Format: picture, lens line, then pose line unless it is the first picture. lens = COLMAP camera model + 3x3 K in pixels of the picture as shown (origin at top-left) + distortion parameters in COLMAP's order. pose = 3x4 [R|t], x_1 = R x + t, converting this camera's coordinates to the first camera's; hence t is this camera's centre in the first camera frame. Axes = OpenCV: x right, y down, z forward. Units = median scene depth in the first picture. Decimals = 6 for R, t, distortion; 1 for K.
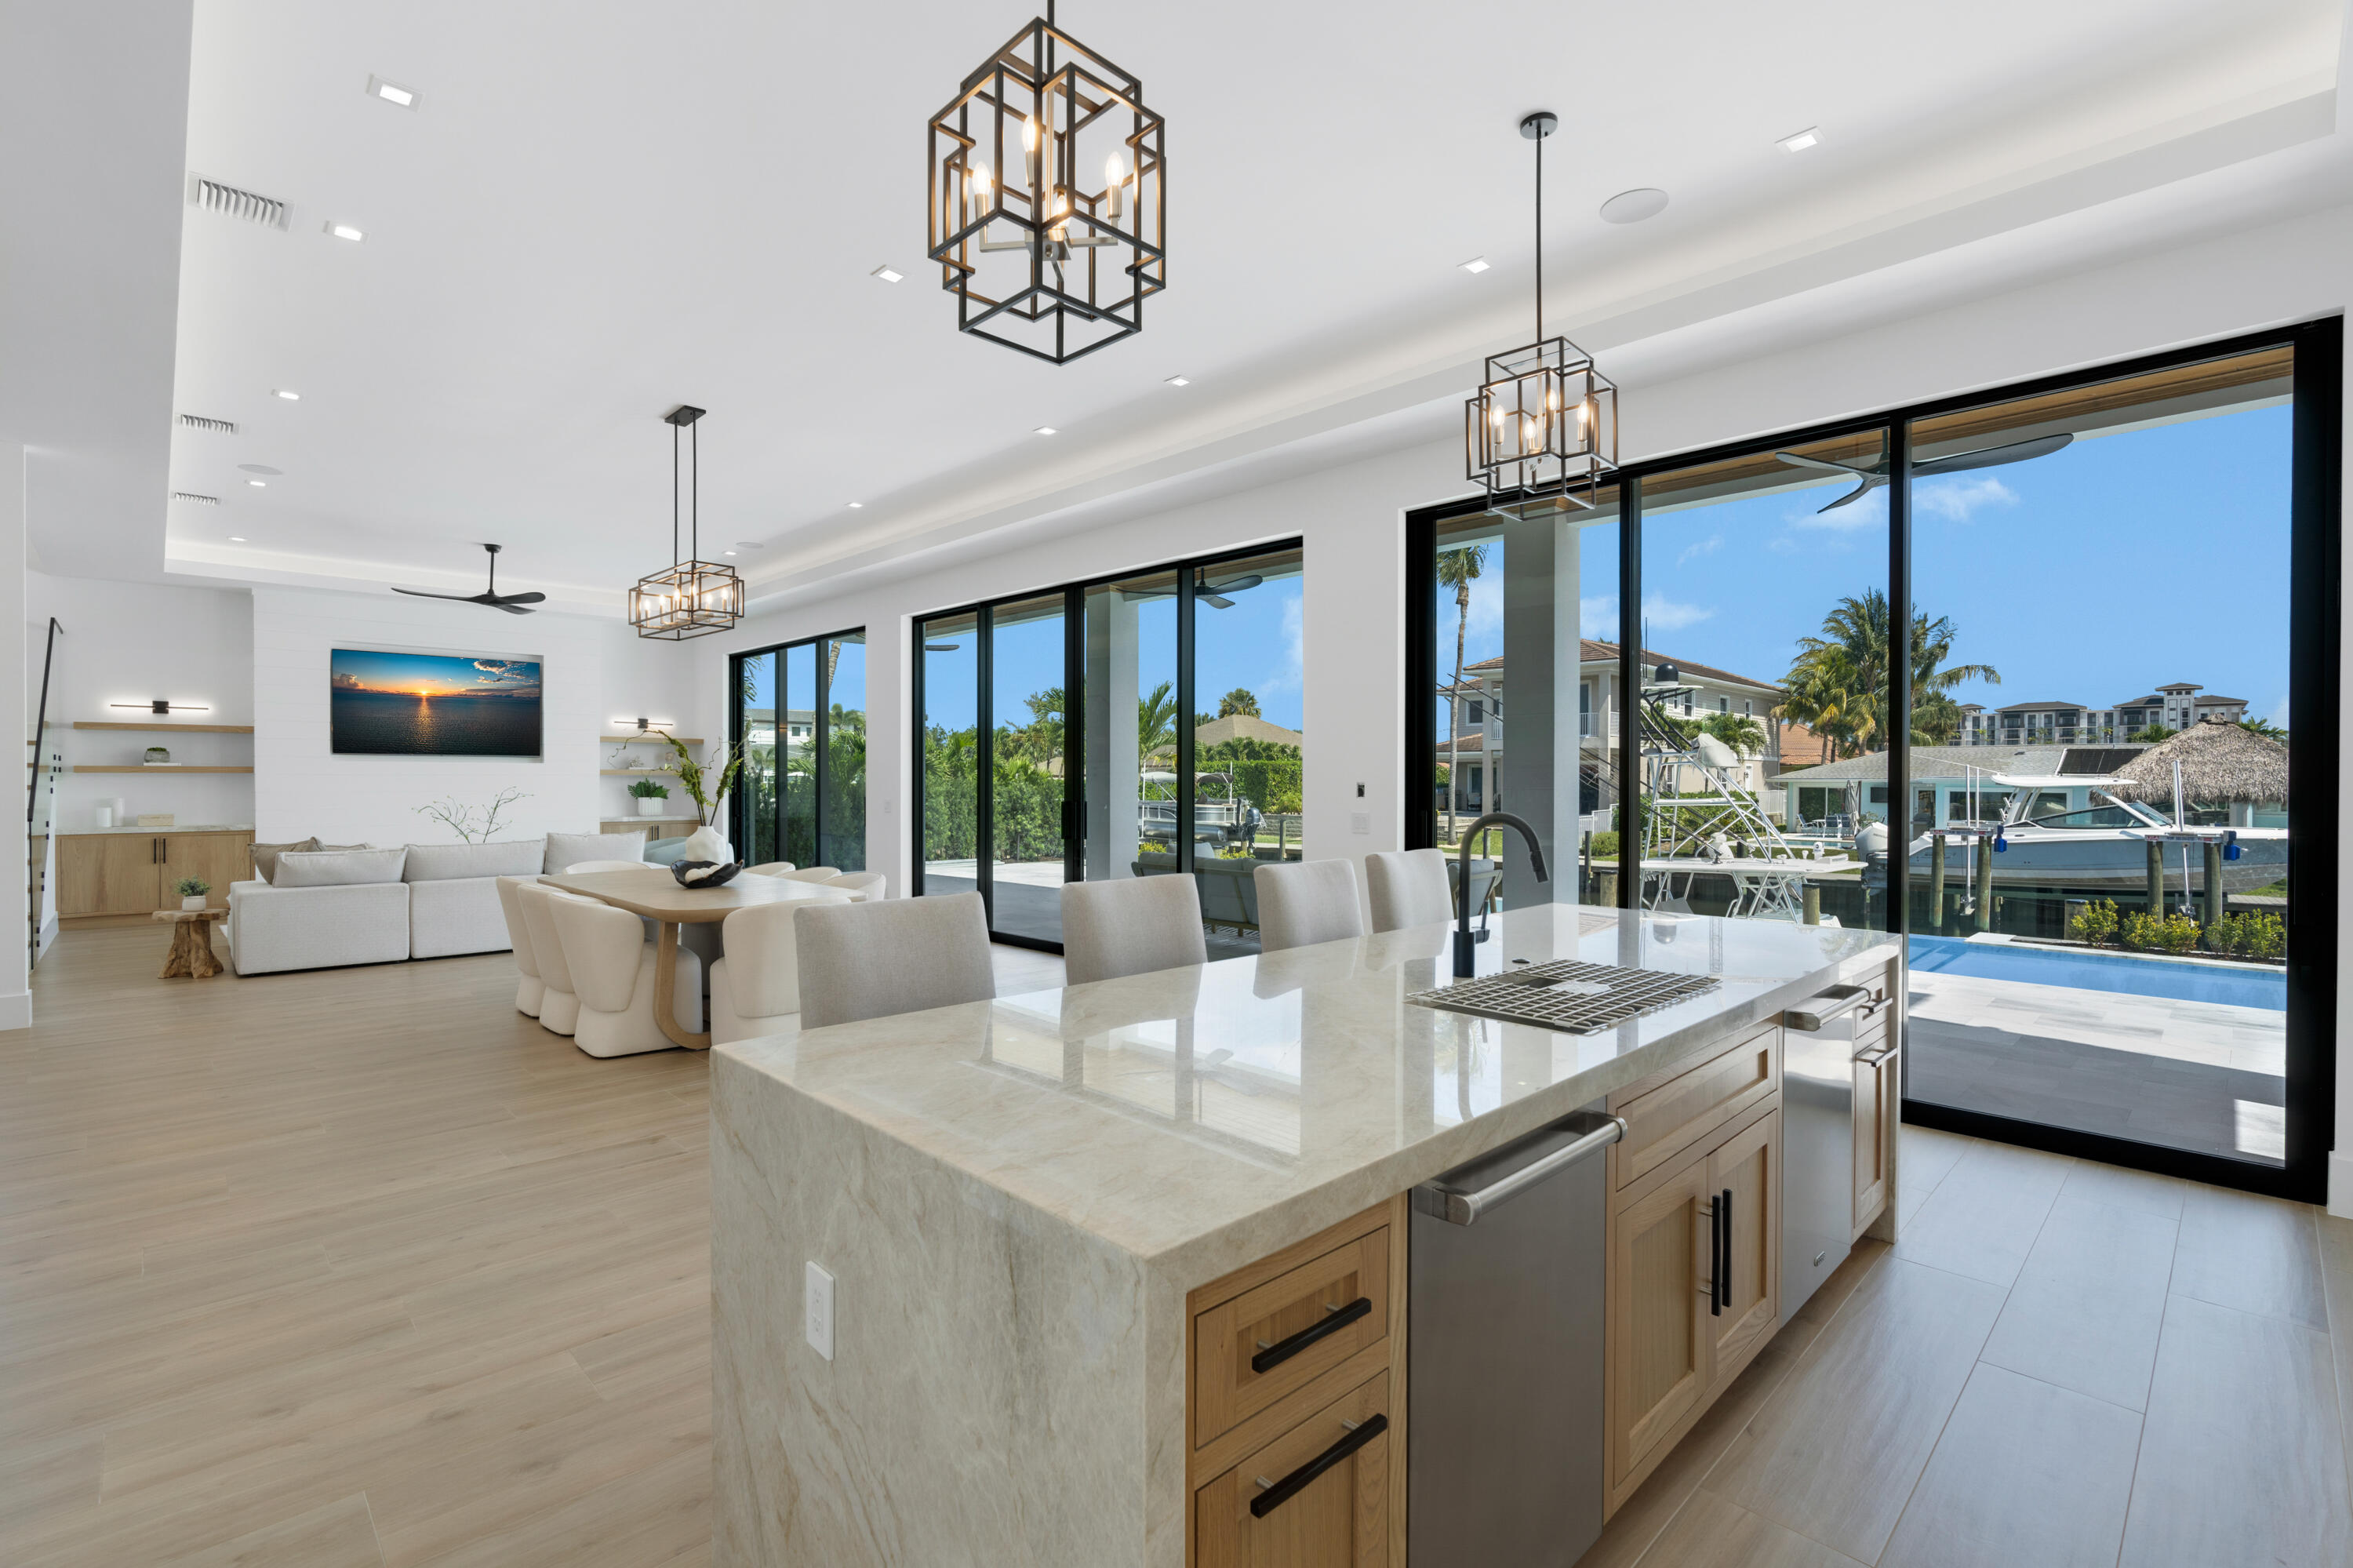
lens RADIAL K [[1114.8, 0, 1170.6], [0, 1114.8, 783.2], [0, 0, 1]] dist [0.013224, 0.000378]
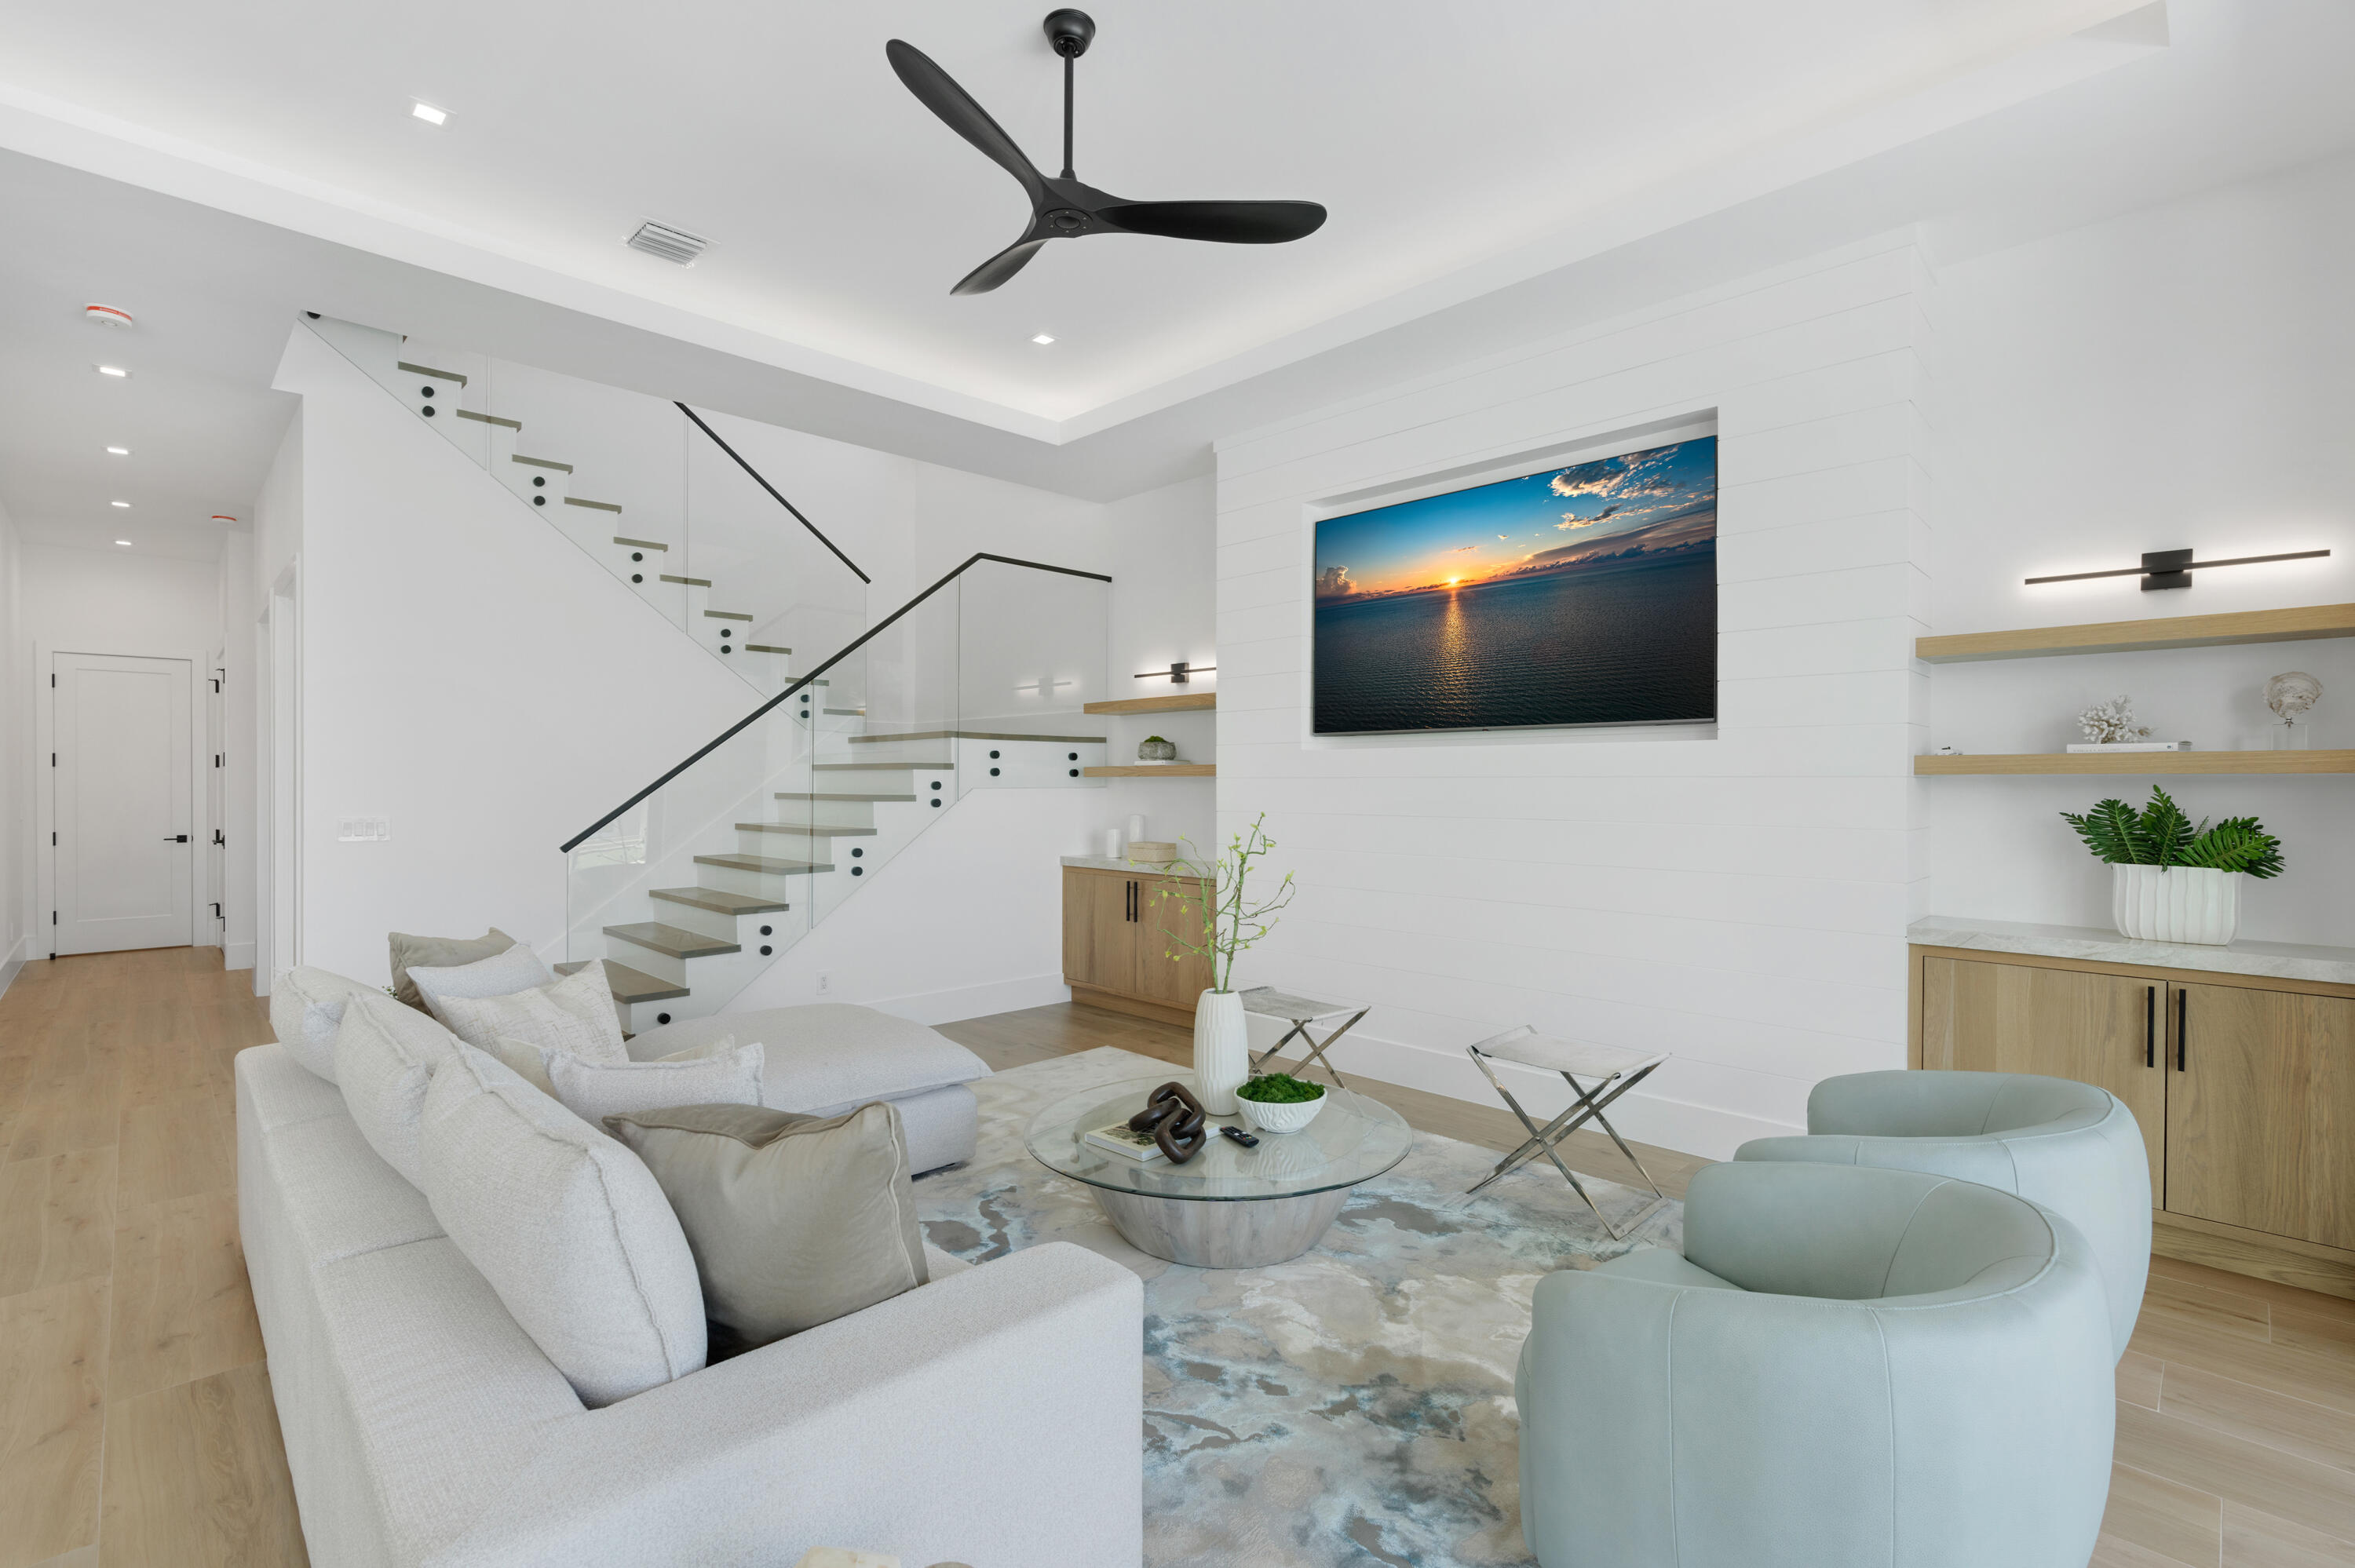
lens RADIAL K [[1062.2, 0, 1166.3], [0, 1062.2, 786.2], [0, 0, 1]] dist [-0.000423, -0.000315]
pose [[0.033851, 0.002437, -0.999424, -0.272605], [-0.006578, 0.999976, 0.002216, -0.004248], [0.999405, 0.006500, 0.033866, 0.879354]]
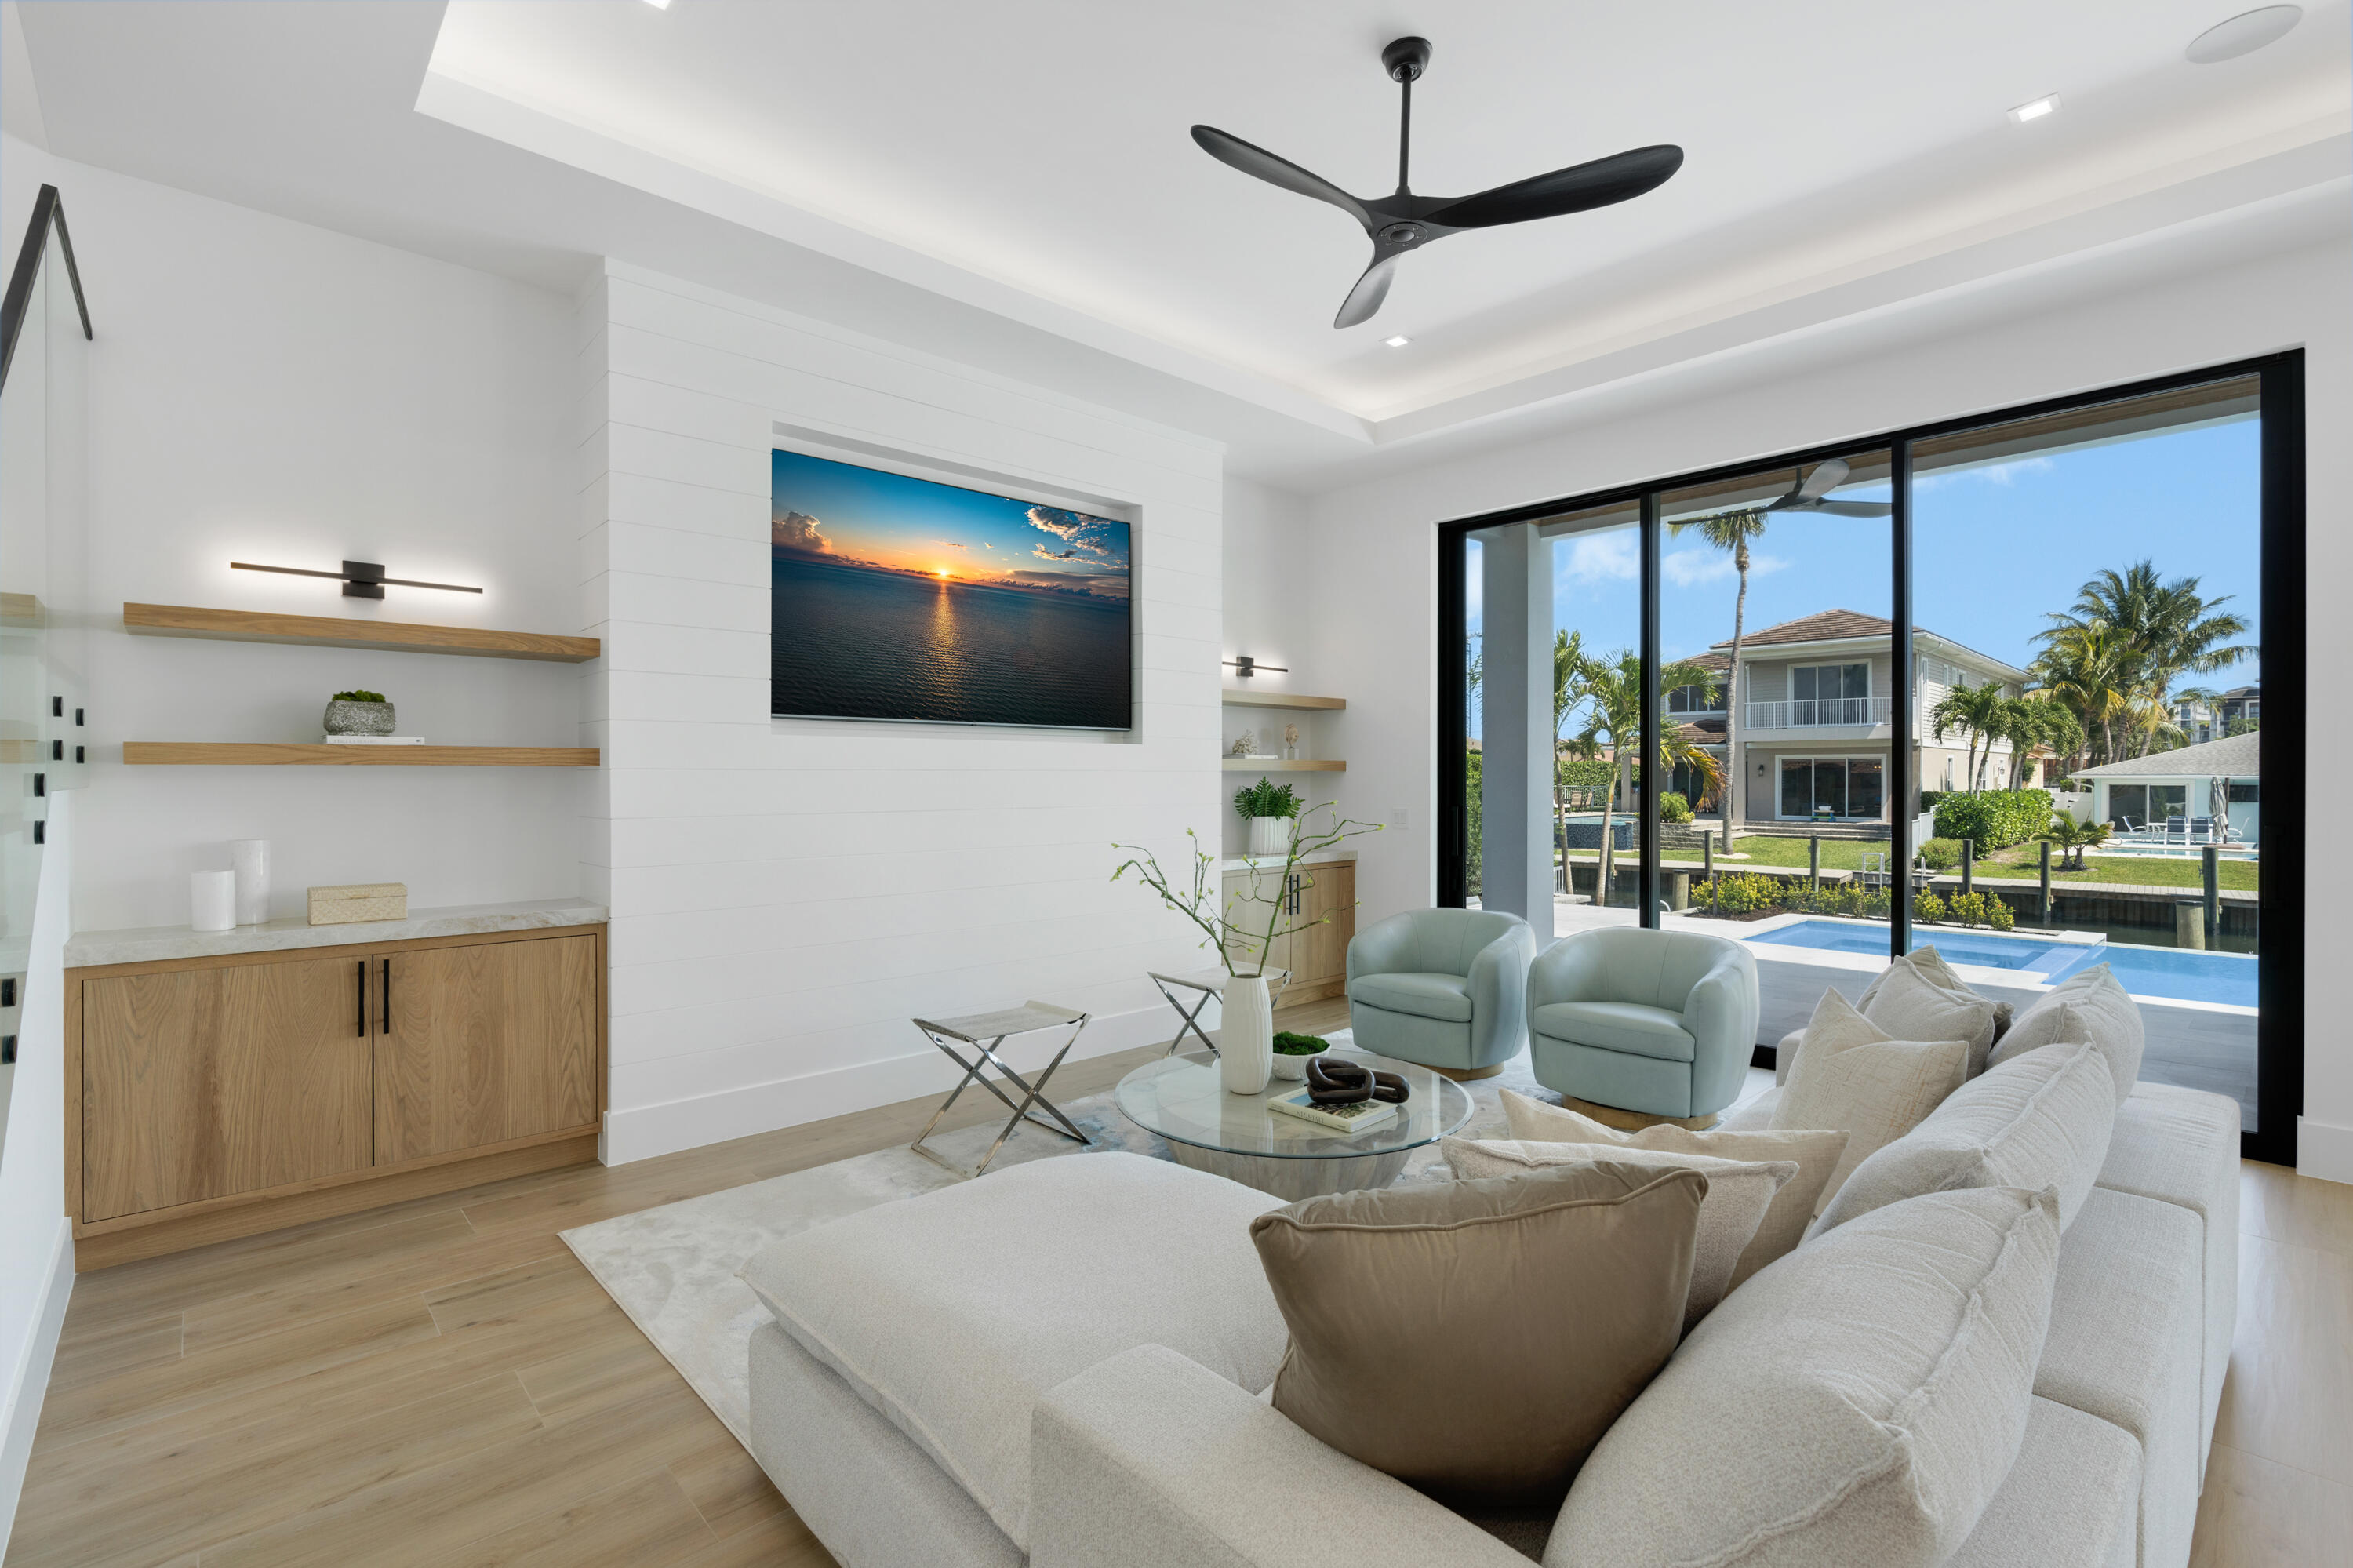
lens RADIAL K [[1072.5, 0, 1161.0], [0, 1072.5, 777.9], [0, 0, 1]] dist [-0.000969, -0.000214]
pose [[0.999998, -0.001726, -0.000376, -0.584259], [0.001726, 0.999996, -0.002423, -0.003445], [0.000380, 0.002422, 0.999997, 0.600778]]
